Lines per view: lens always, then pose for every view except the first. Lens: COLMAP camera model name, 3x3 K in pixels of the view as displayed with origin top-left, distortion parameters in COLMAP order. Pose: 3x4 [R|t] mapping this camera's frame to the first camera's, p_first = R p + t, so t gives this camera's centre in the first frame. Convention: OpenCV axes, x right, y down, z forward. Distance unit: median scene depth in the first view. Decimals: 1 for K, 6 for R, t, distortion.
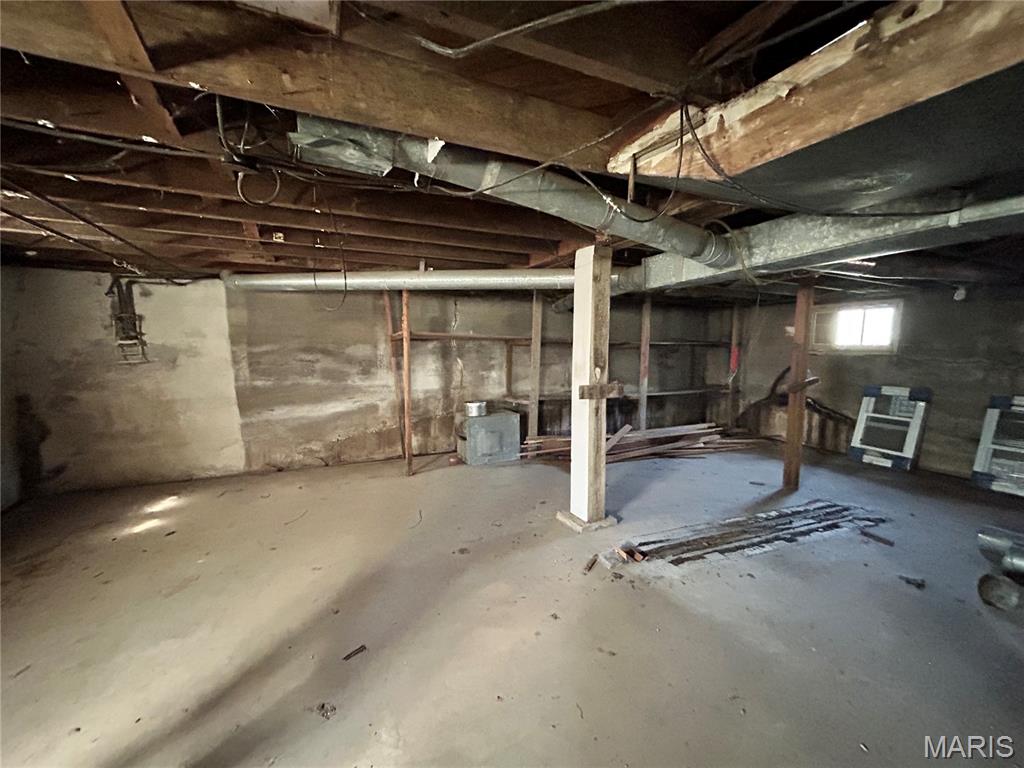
lens RADIAL K [[410.7, 0, 513.6], [0, 410.7, 386.9], [0, 0, 1]] dist [0.000233, -0.000070]
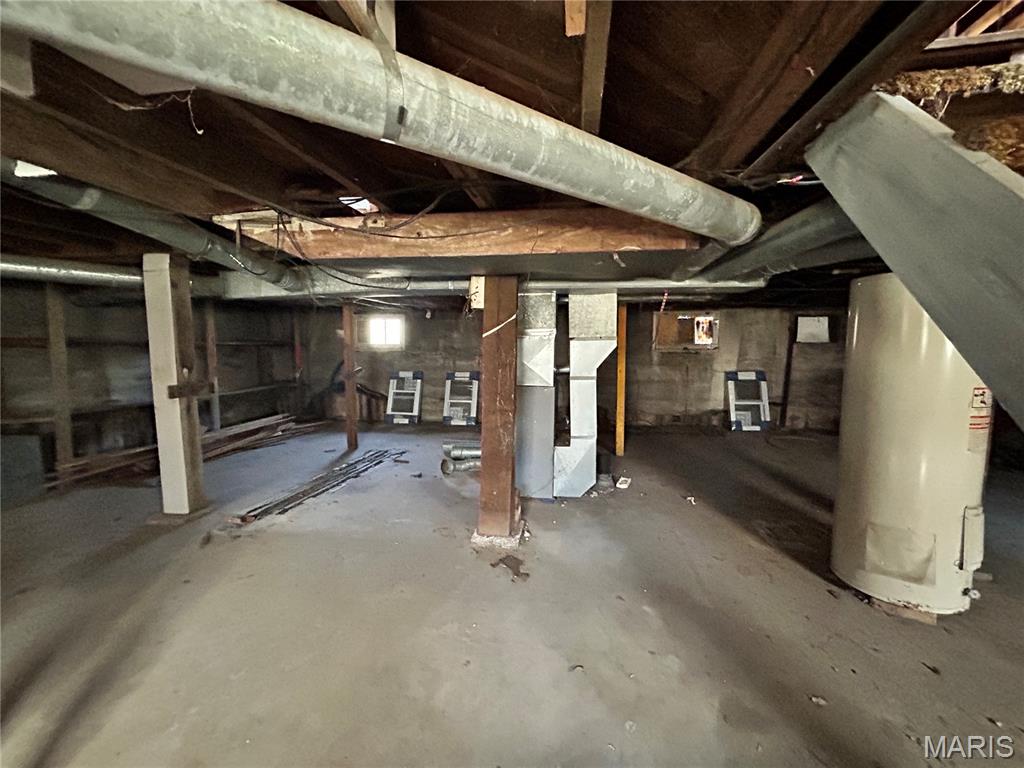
lens RADIAL K [[410.7, 0, 514.9], [0, 410.7, 379.4], [0, 0, 1]] dist [0.000233, -0.000070]
pose [[0.545587, -0.076500, 0.834555, -0.211982], [0.087290, 0.995596, 0.034196, 0.020219], [-0.833496, 0.054192, 0.549862, -0.294086]]
